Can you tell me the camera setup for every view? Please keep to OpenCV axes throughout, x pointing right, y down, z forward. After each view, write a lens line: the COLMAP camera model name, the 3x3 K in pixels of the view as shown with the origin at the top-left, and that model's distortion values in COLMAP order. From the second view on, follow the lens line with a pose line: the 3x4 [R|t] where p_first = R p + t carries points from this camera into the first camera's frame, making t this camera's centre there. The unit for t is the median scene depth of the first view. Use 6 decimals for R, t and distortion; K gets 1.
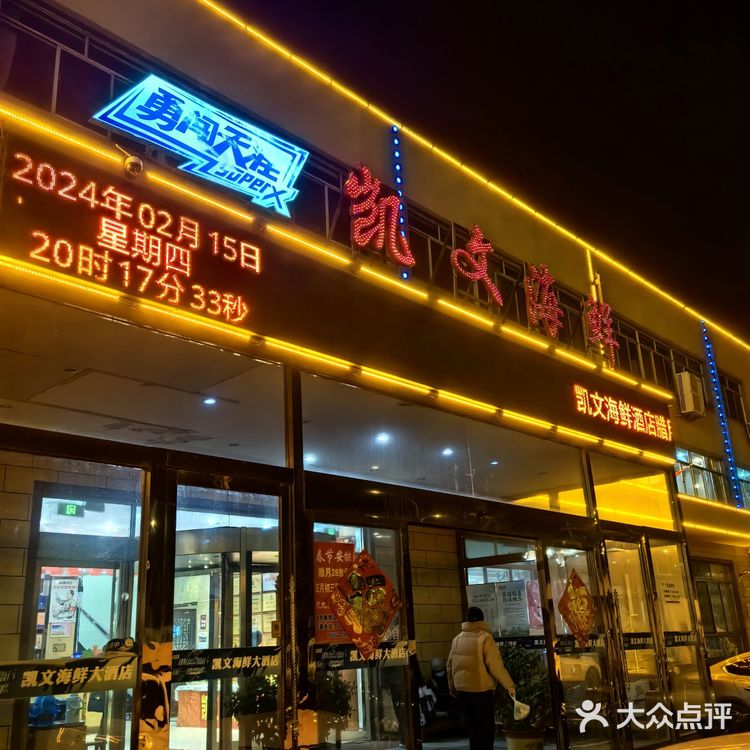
lens RADIAL K [[798.5, 0, 375.0], [0, 798.5, 375.0], [0, 0, 1]] dist [0.056592, -0.015653]
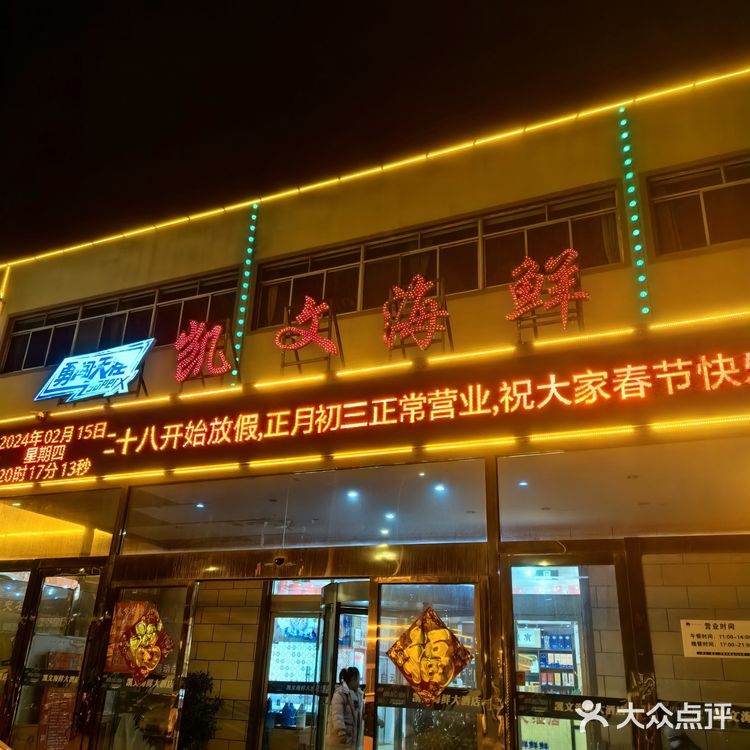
lens RADIAL K [[716.2, 0, 375.0], [0, 716.2, 375.0], [0, 0, 1]] dist [0.039533, -0.023398]
pose [[0.316974, -0.320110, -0.892781, 1.434611], [0.245542, 0.936924, -0.248760, 0.264874], [0.916098, -0.140365, 0.375581, 0.994532]]
